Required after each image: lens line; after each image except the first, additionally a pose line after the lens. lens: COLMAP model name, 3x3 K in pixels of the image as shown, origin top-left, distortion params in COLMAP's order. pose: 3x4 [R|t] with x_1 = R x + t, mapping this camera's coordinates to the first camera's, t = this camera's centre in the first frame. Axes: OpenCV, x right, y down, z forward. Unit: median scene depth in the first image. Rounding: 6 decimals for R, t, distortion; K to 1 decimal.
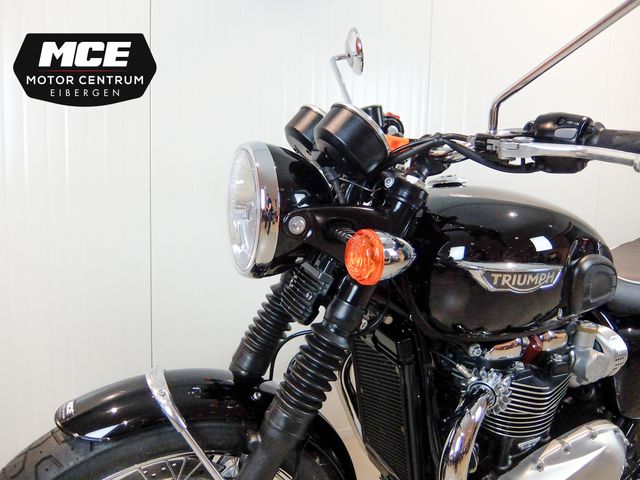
lens RADIAL K [[480.7, 0, 320.0], [0, 480.7, 240.0], [0, 0, 1]] dist [-0.031581, -0.000079]
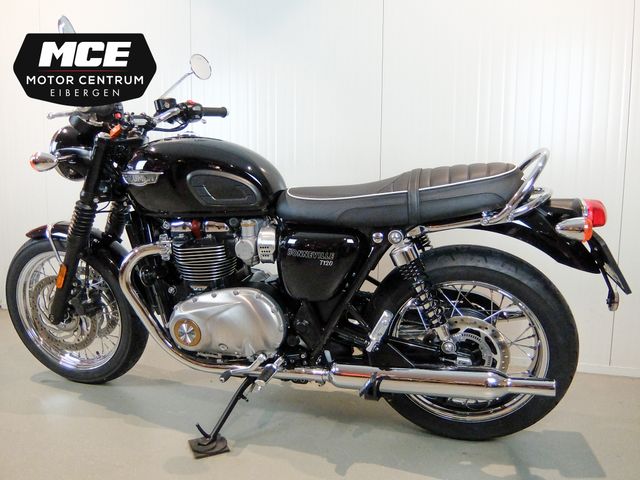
lens RADIAL K [[480.7, 0, 320.0], [0, 480.7, 240.0], [0, 0, 1]] dist [-0.031581, -0.000079]
pose [[0.761450, 0.052350, -0.646106, 2.291537], [-0.057167, 0.998273, 0.013512, 0.264342], [0.645698, 0.026647, 0.763128, -0.025591]]
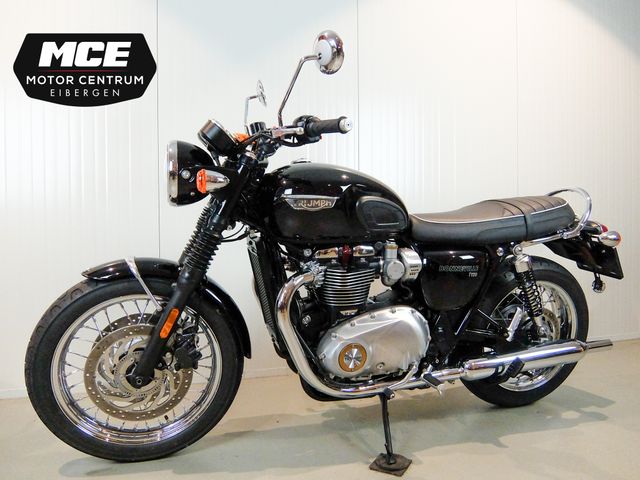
lens RADIAL K [[480.7, 0, 320.0], [0, 480.7, 240.0], [0, 0, 1]] dist [-0.031581, -0.000079]
pose [[0.993856, -0.027311, -0.107260, 0.654961], [0.018364, 0.996336, -0.083531, 0.388894], [0.109148, 0.081048, 0.990716, -0.893495]]
